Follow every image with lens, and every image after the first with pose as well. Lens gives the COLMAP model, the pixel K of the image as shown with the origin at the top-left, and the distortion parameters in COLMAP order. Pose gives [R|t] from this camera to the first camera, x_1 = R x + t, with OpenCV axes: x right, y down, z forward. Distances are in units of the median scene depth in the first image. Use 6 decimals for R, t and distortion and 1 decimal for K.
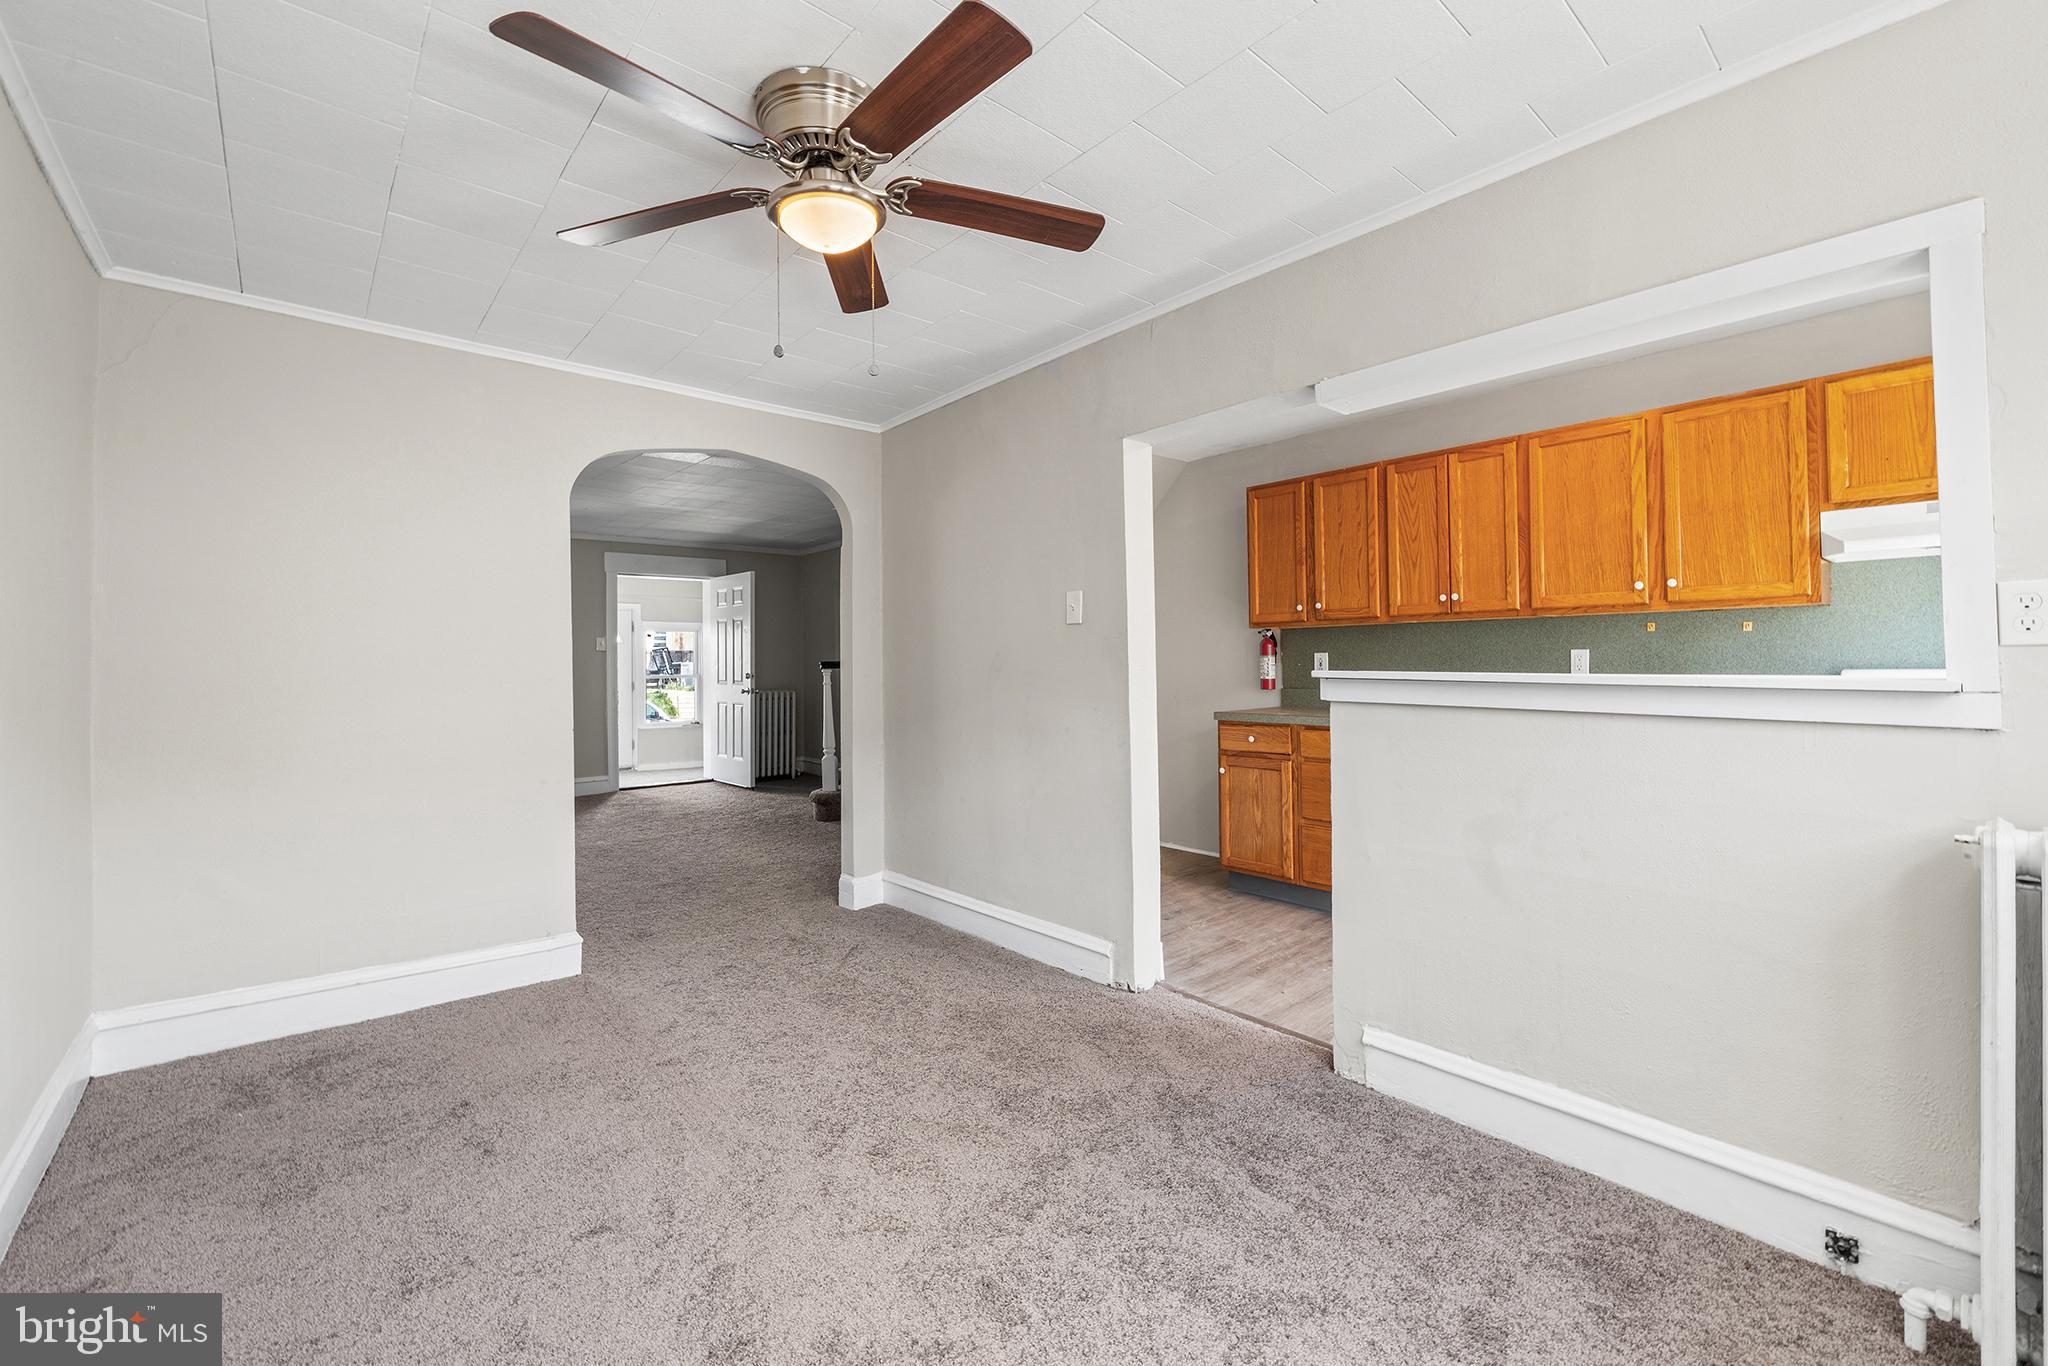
lens RADIAL K [[809.7, 0, 1055.0], [0, 809.7, 669.9], [0, 0, 1]] dist [-0.000133, -0.001813]
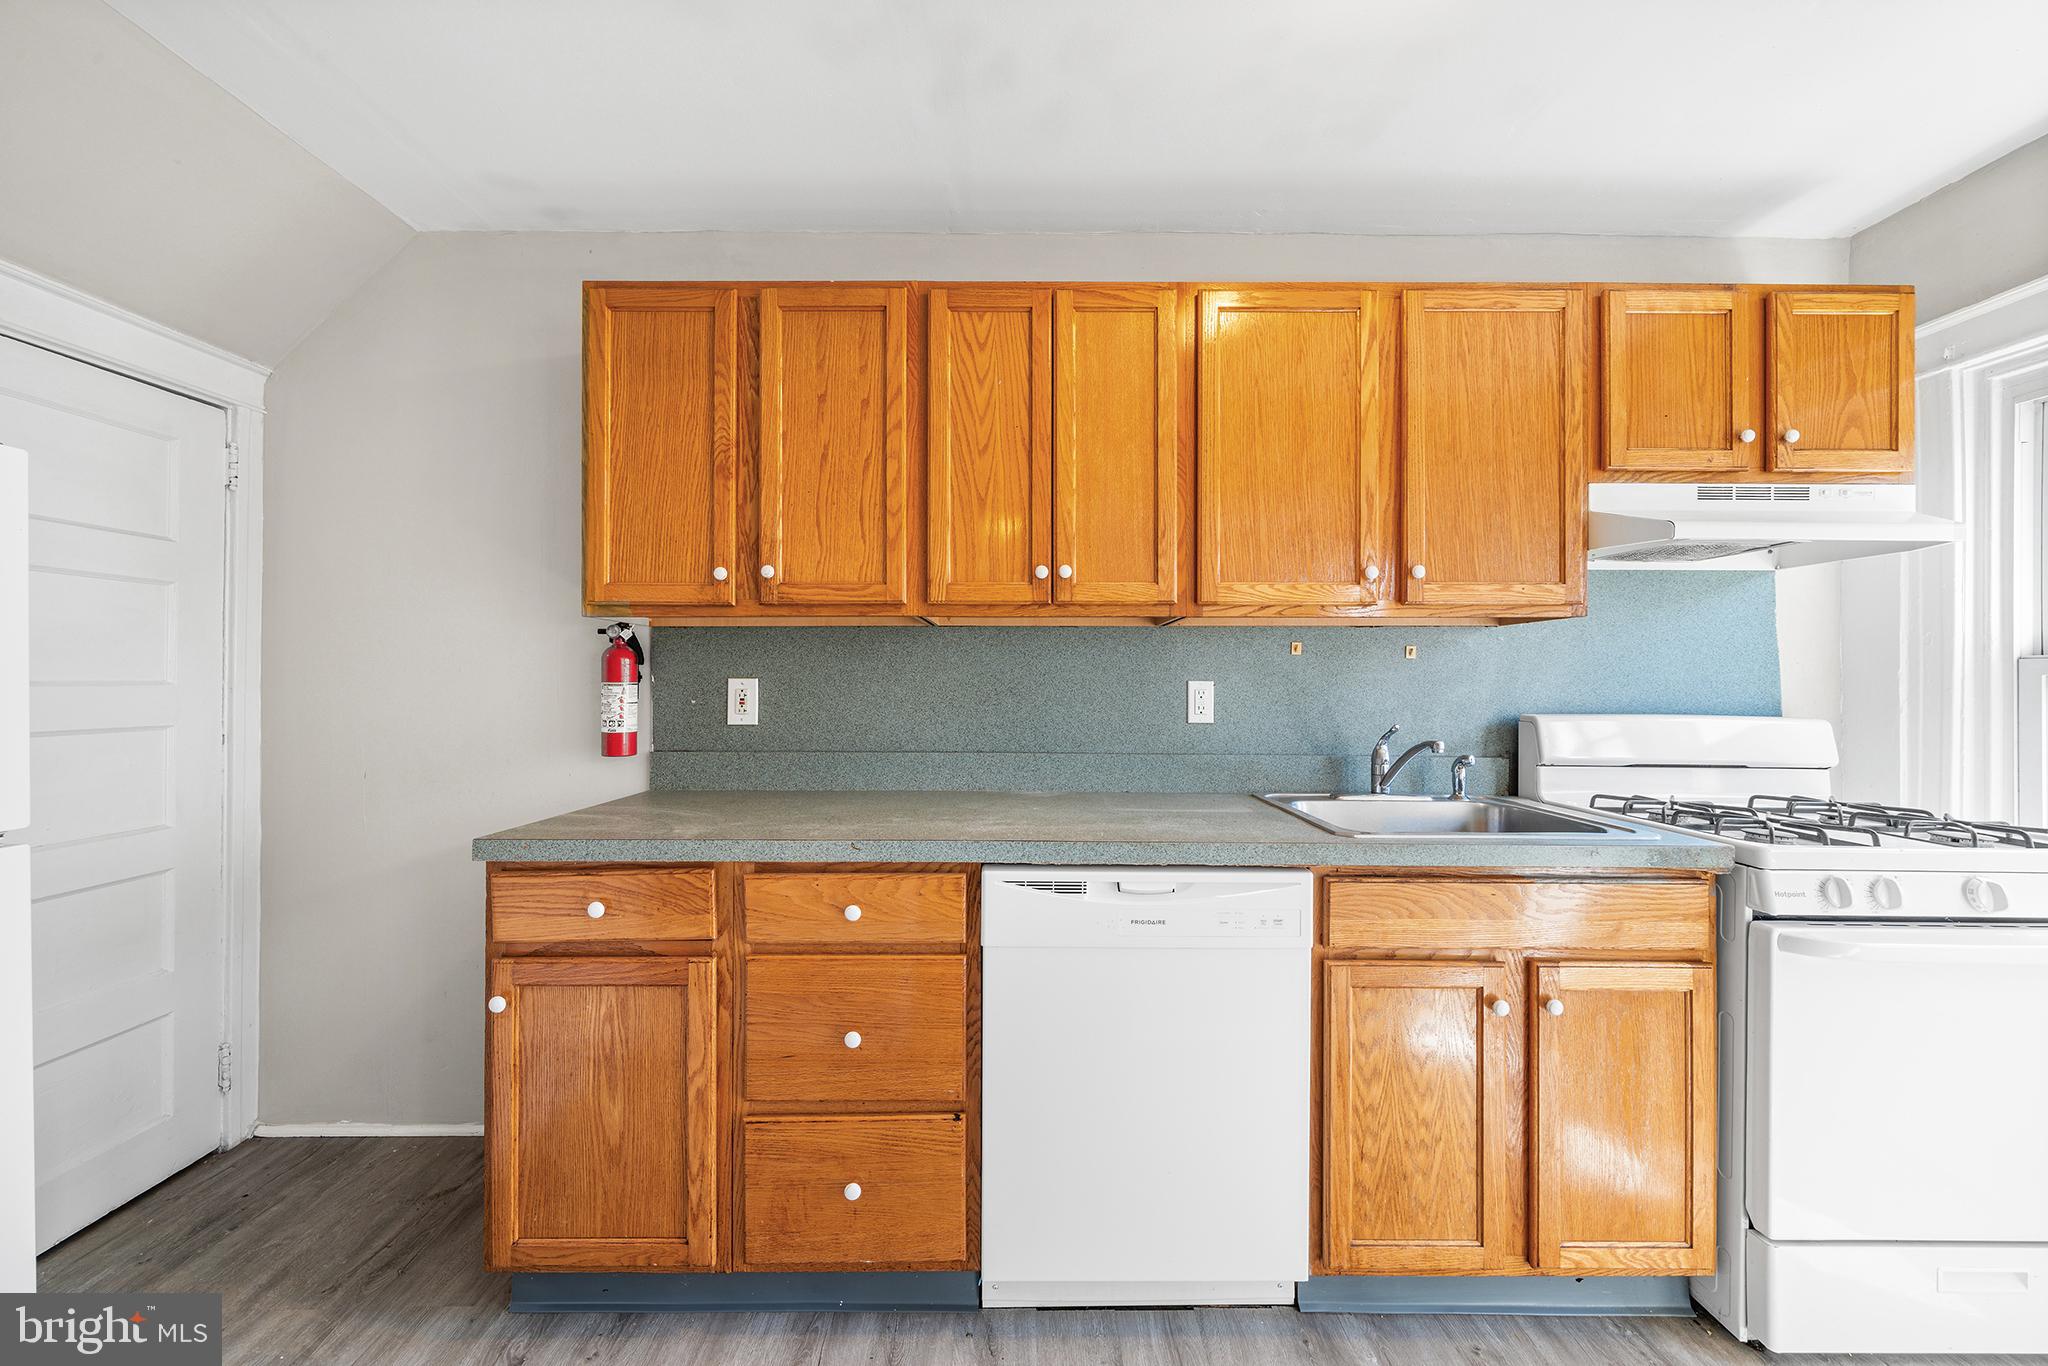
lens RADIAL K [[740.0, 0, 1026.7], [0, 740.0, 674.7], [0, 0, 1]] dist [0.000280, 0.000051]
pose [[0.675183, 0.025176, 0.737220, 0.131477], [-0.003129, 0.999506, -0.031266, -0.011183], [-0.737643, 0.018803, 0.674929, 0.664117]]
